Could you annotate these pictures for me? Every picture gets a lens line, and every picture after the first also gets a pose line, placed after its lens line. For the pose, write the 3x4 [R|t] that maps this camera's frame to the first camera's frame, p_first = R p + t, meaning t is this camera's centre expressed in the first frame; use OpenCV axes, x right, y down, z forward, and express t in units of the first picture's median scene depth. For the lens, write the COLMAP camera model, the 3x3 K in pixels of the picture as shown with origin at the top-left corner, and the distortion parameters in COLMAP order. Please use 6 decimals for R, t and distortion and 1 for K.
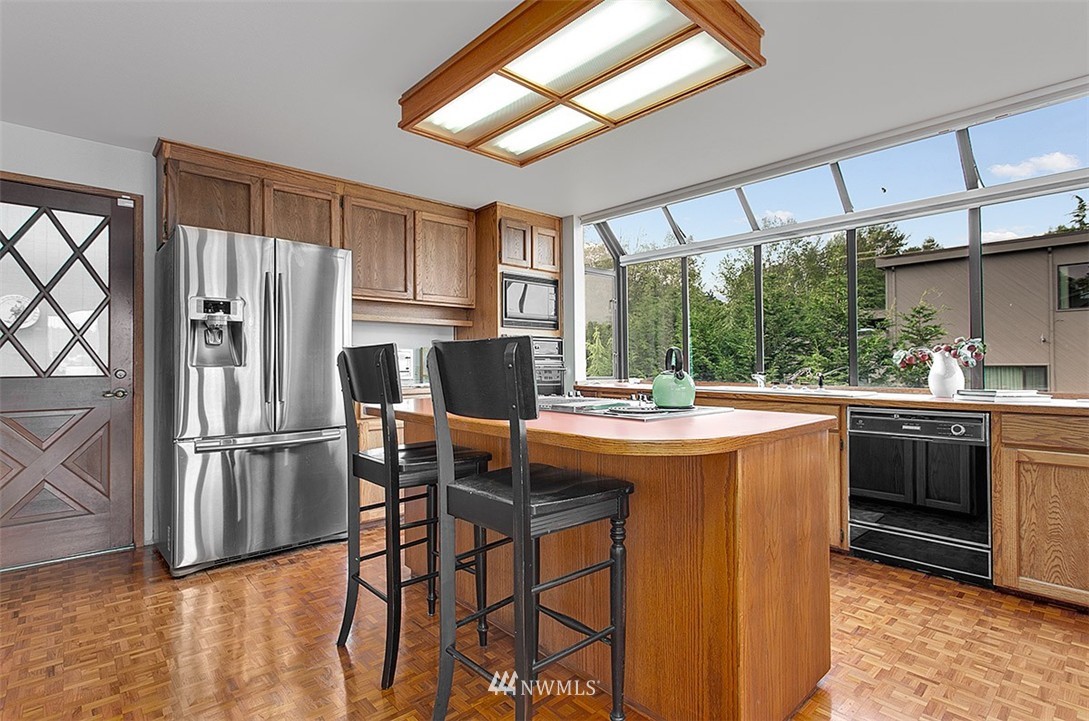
lens RADIAL K [[530.3, 0, 544.5], [0, 530.3, 360.5], [0, 0, 1]] dist [-0.001808, -0.001490]
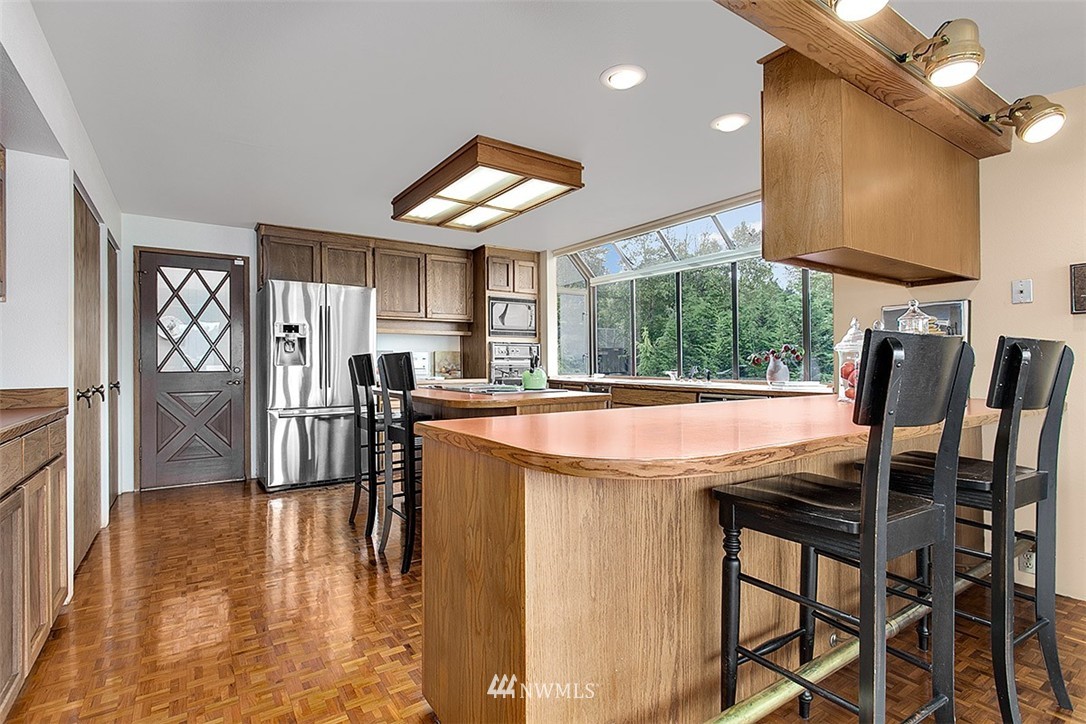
lens RADIAL K [[520.2, 0, 543.0], [0, 520.2, 362.0], [0, 0, 1]] dist [-0.009568, 0.000415]
pose [[0.990882, -0.001481, -0.134725, 0.313888], [0.002471, 0.999971, 0.007185, -0.007502], [0.134711, -0.007453, 0.990857, -0.411013]]
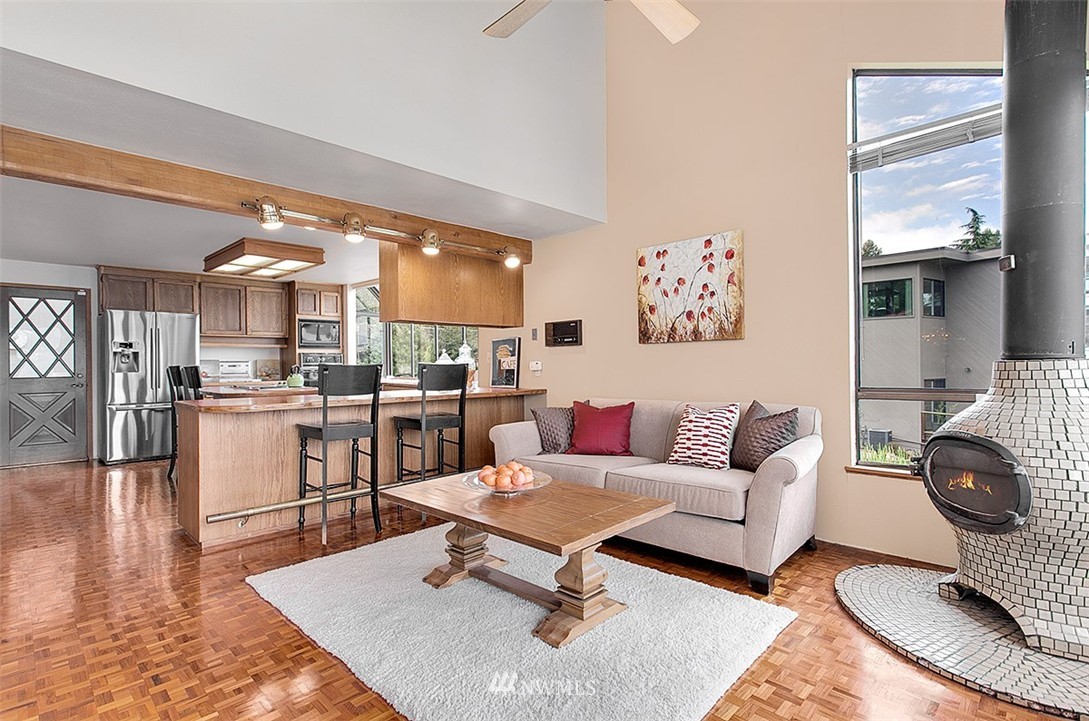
lens RADIAL K [[517.8, 0, 544.5], [0, 517.8, 360.5], [0, 0, 1]] dist [-0.000729, -0.001378]
pose [[0.997837, -0.005620, 0.065497, 0.855297], [0.005300, 0.999973, 0.005055, -0.034720], [-0.065523, -0.004697, 0.997840, -1.105738]]
